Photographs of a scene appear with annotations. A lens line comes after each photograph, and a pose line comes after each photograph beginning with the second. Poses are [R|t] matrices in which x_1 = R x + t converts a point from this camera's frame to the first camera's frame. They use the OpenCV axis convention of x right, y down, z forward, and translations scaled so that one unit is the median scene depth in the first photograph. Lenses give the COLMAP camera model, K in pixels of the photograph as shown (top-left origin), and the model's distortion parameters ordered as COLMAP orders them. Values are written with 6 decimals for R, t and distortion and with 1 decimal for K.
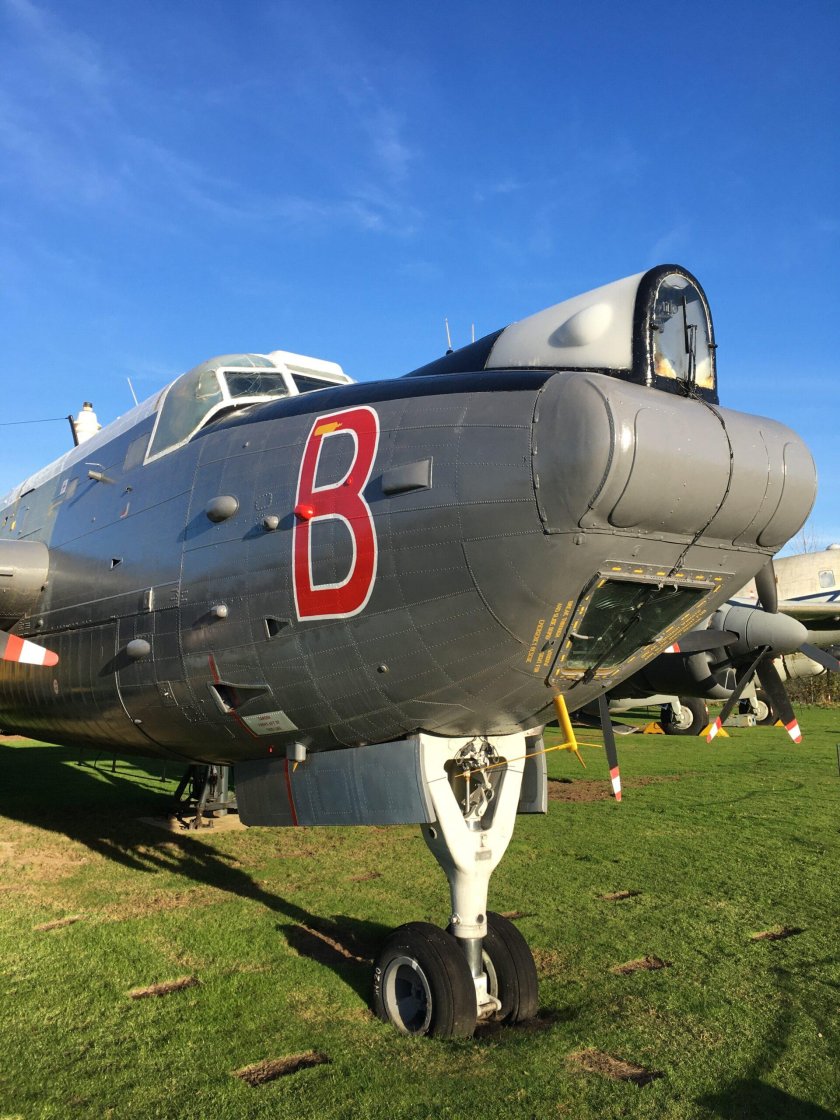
lens RADIAL K [[932.0, 0, 420.0], [0, 932.0, 560.0], [0, 0, 1]] dist [0.048600, -0.004236]
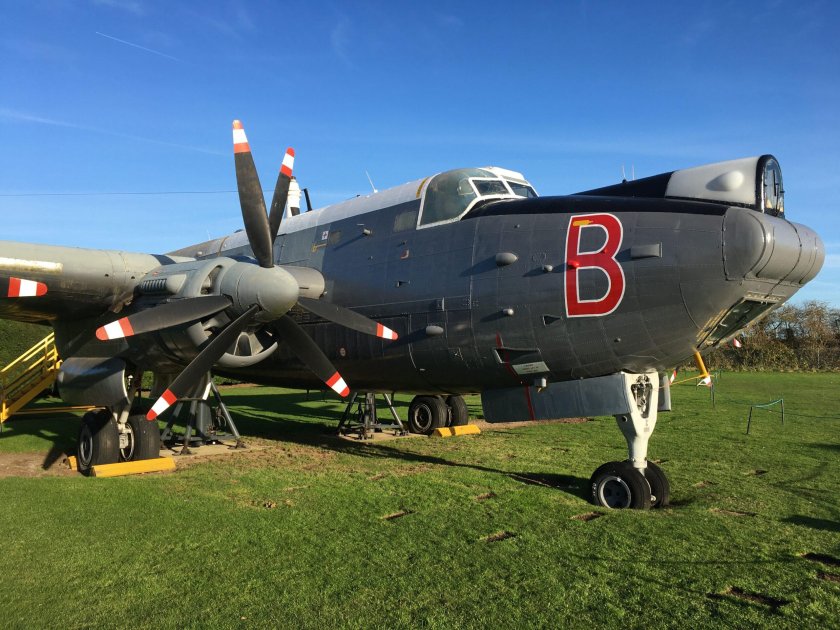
lens RADIAL K [[699.0, 0, 420.0], [0, 699.0, 315.0], [0, 0, 1]] dist [0.048600, -0.004236]
pose [[0.995099, 0.001707, 0.098868, -0.593167], [-0.008632, 0.997534, 0.069658, -0.043424], [-0.098505, -0.070170, 0.992660, -0.488066]]
